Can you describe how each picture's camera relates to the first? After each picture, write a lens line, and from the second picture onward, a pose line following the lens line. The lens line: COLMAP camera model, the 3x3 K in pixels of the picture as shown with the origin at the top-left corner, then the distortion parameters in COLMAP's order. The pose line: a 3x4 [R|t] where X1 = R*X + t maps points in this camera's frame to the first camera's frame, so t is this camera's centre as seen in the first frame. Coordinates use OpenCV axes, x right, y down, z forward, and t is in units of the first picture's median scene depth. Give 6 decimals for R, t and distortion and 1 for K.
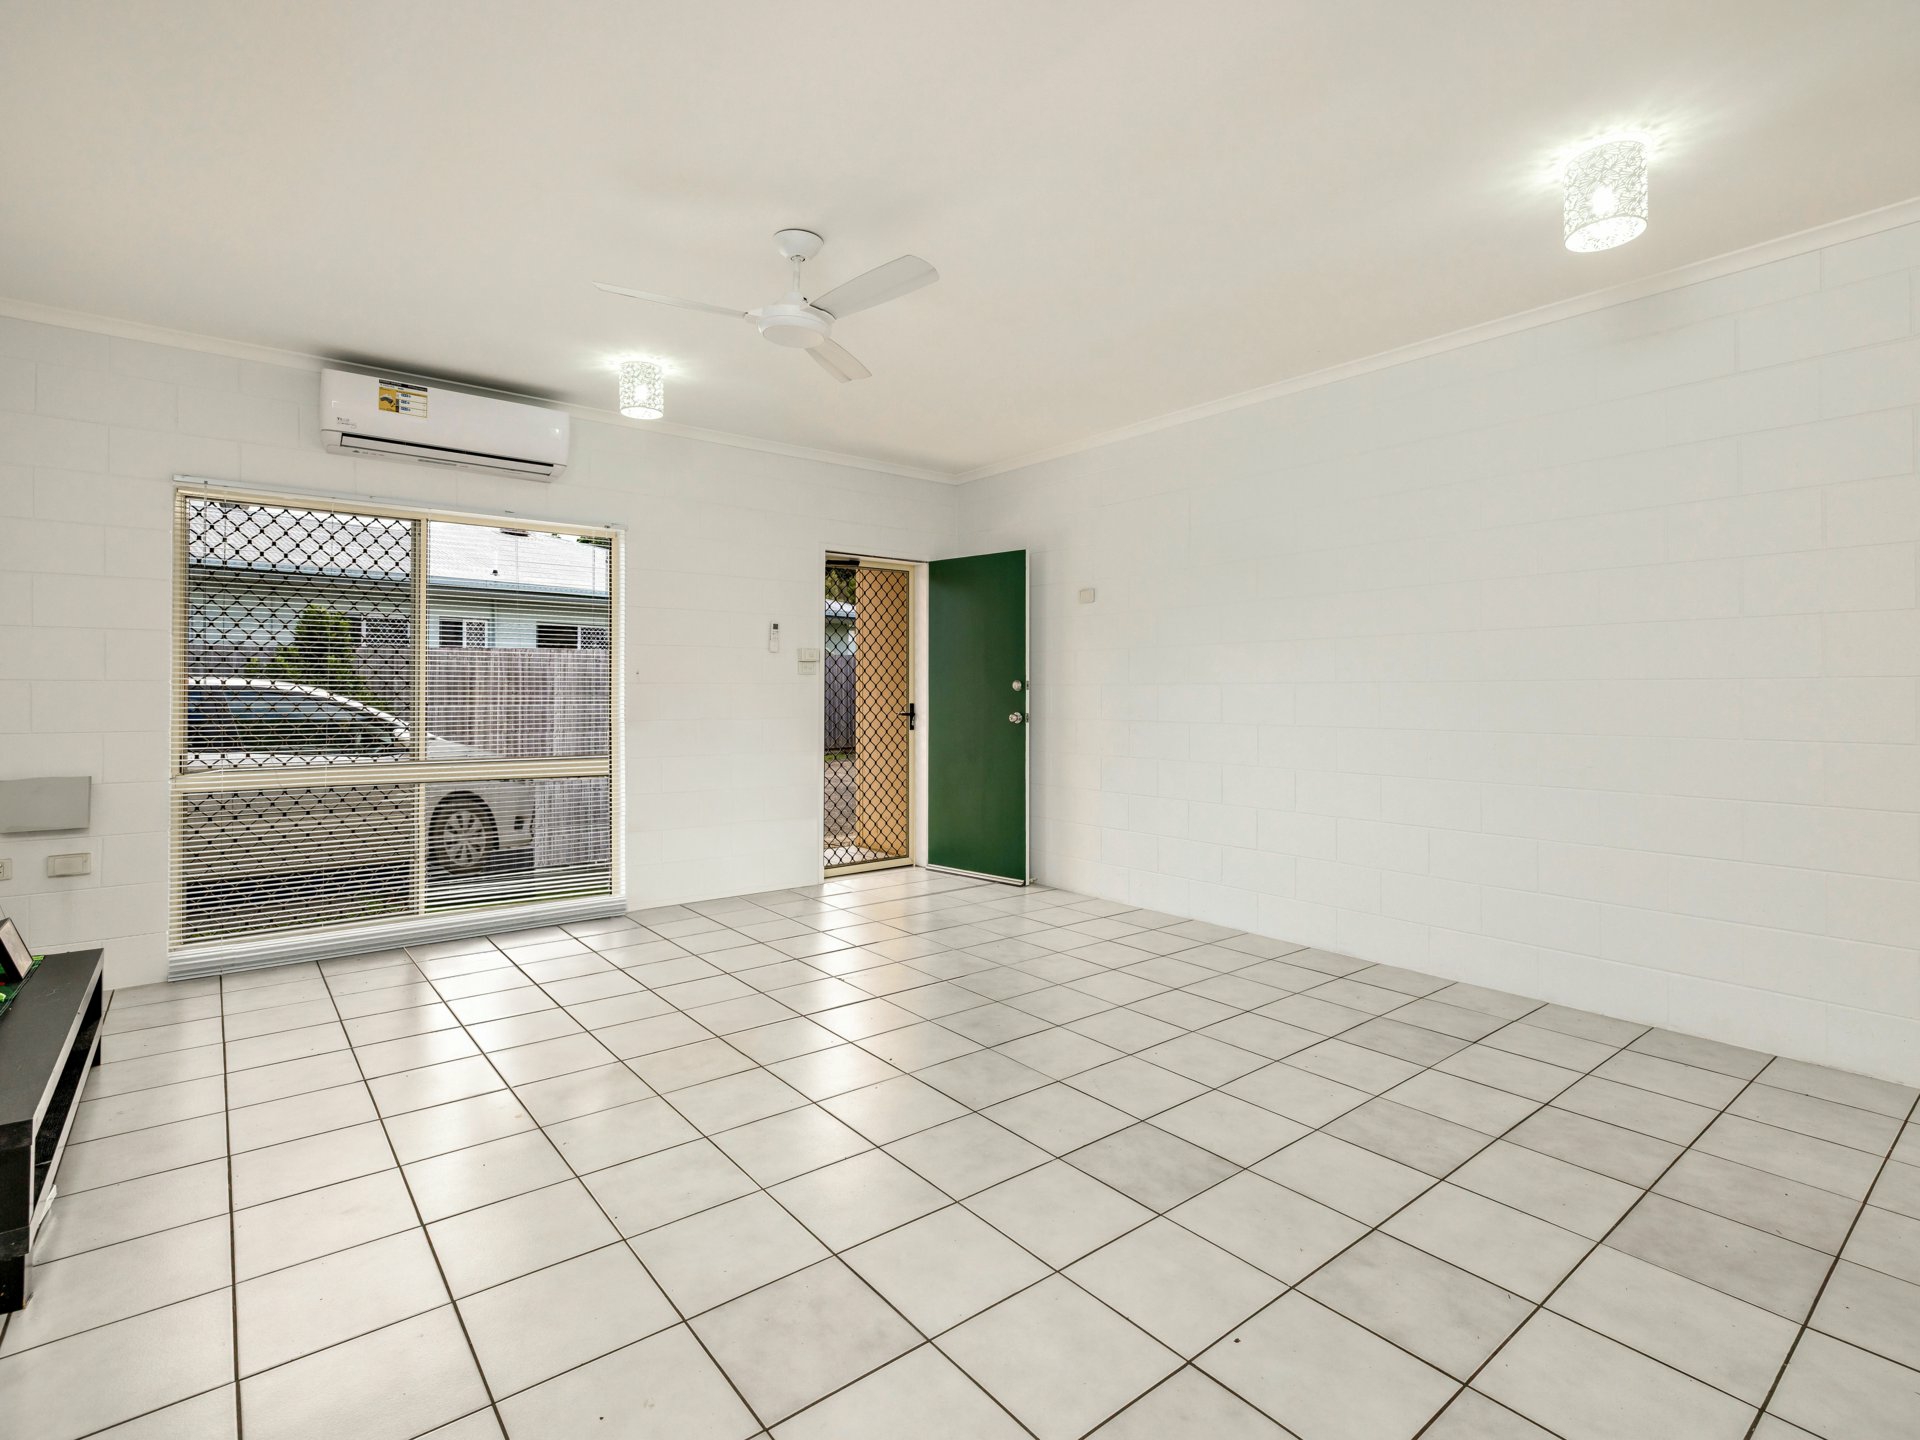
lens RADIAL K [[925.6, 0, 960.0], [0, 925.6, 720.0], [0, 0, 1]] dist [0.011490, 0.000370]
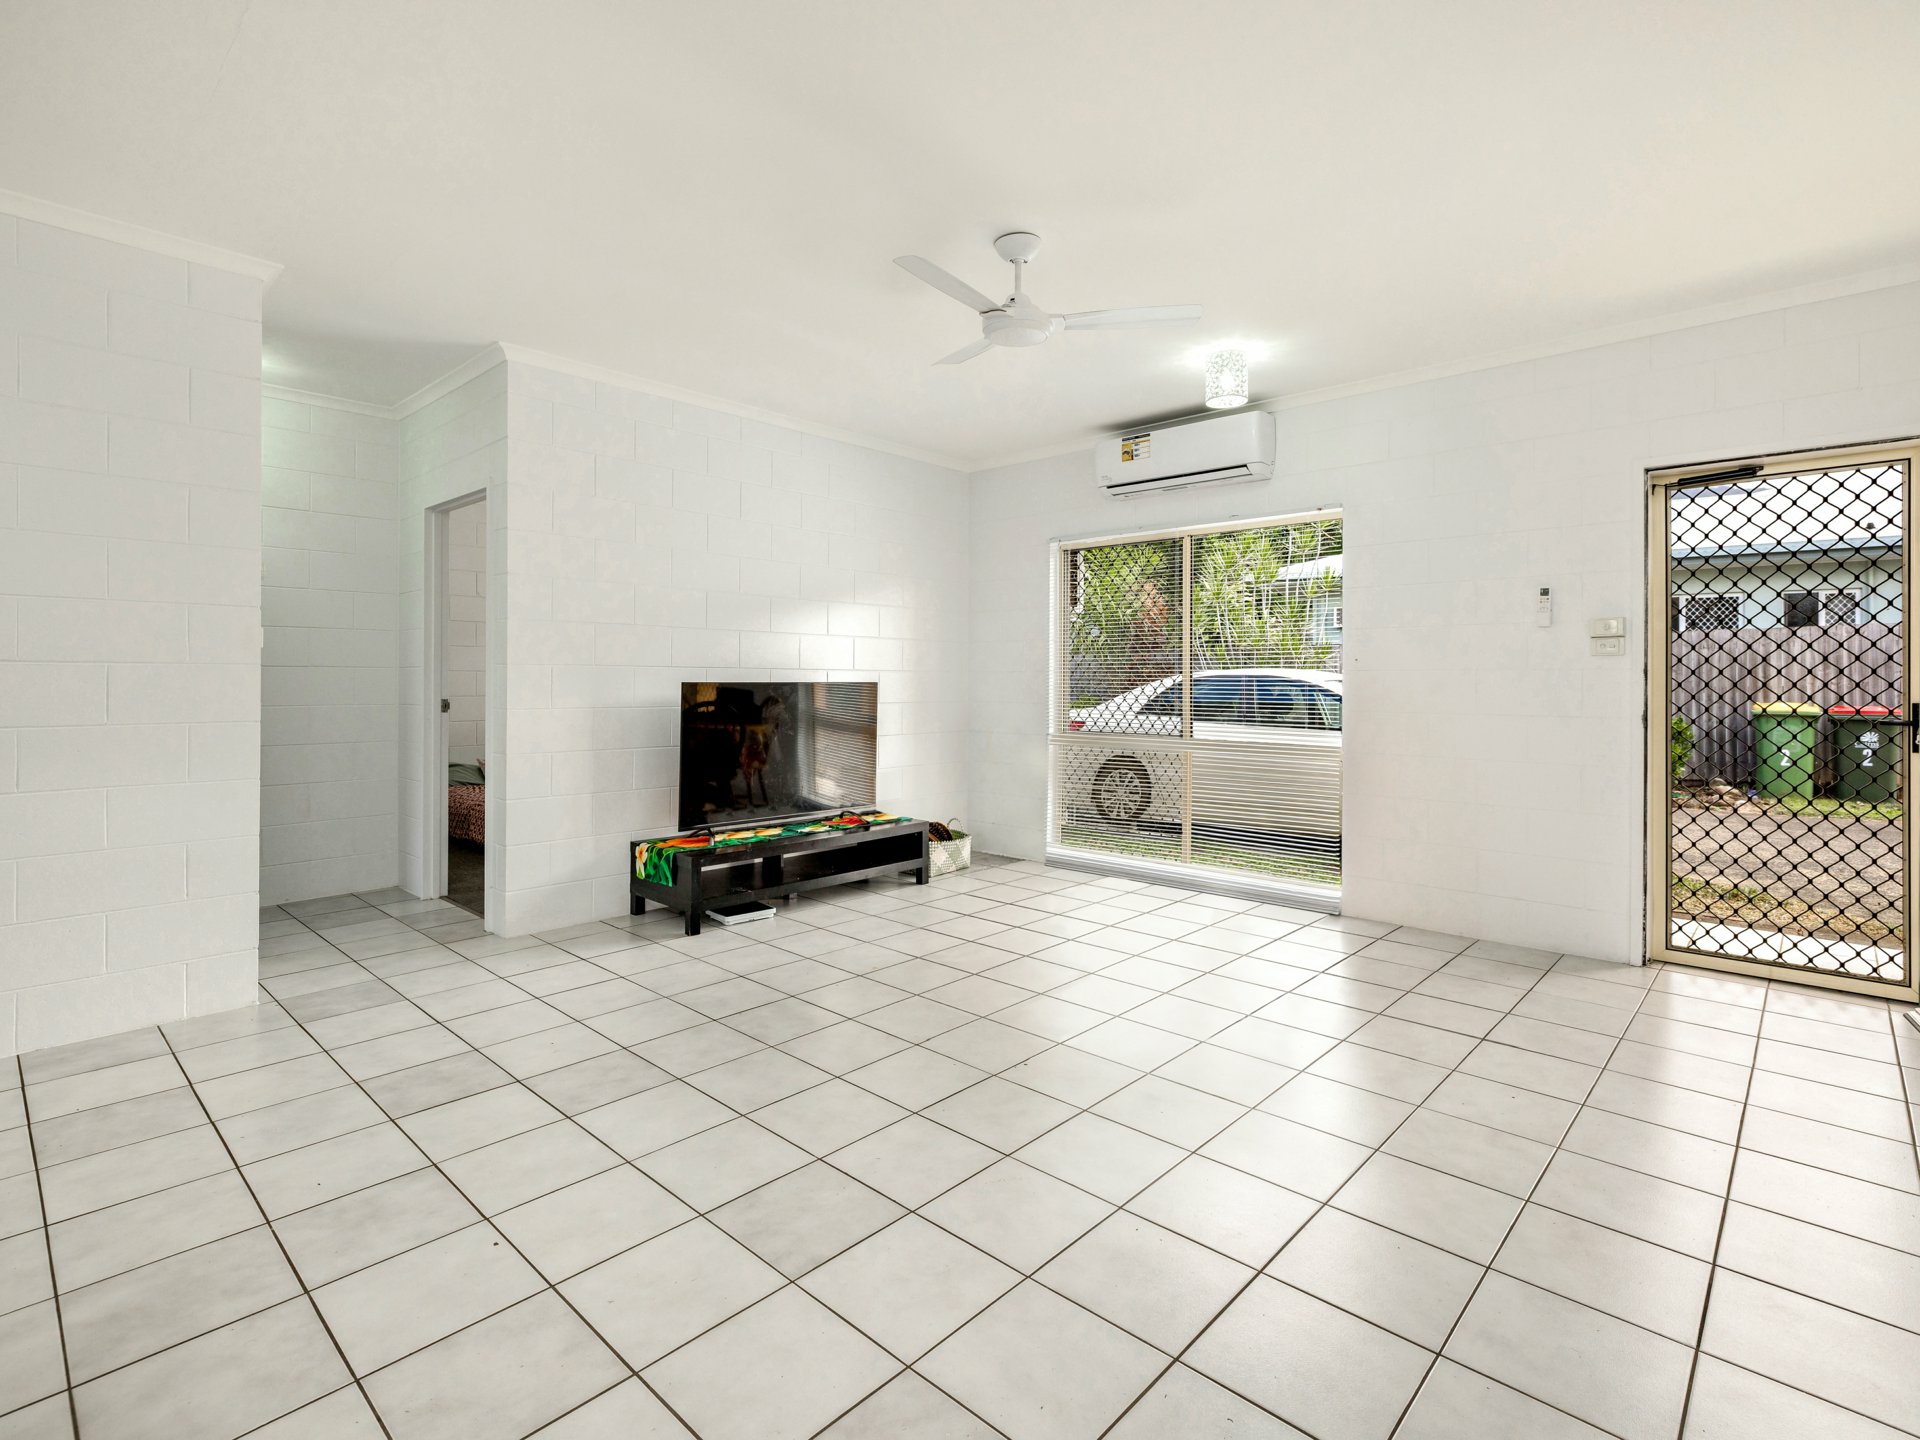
lens RADIAL K [[925.6, 0, 960.0], [0, 925.6, 720.0], [0, 0, 1]] dist [0.011490, 0.000370]
pose [[0.146368, 0.046353, -0.988144, 0.621261], [-0.033544, 0.998560, 0.041873, -0.019112], [0.988661, 0.027018, 0.147712, 0.576698]]
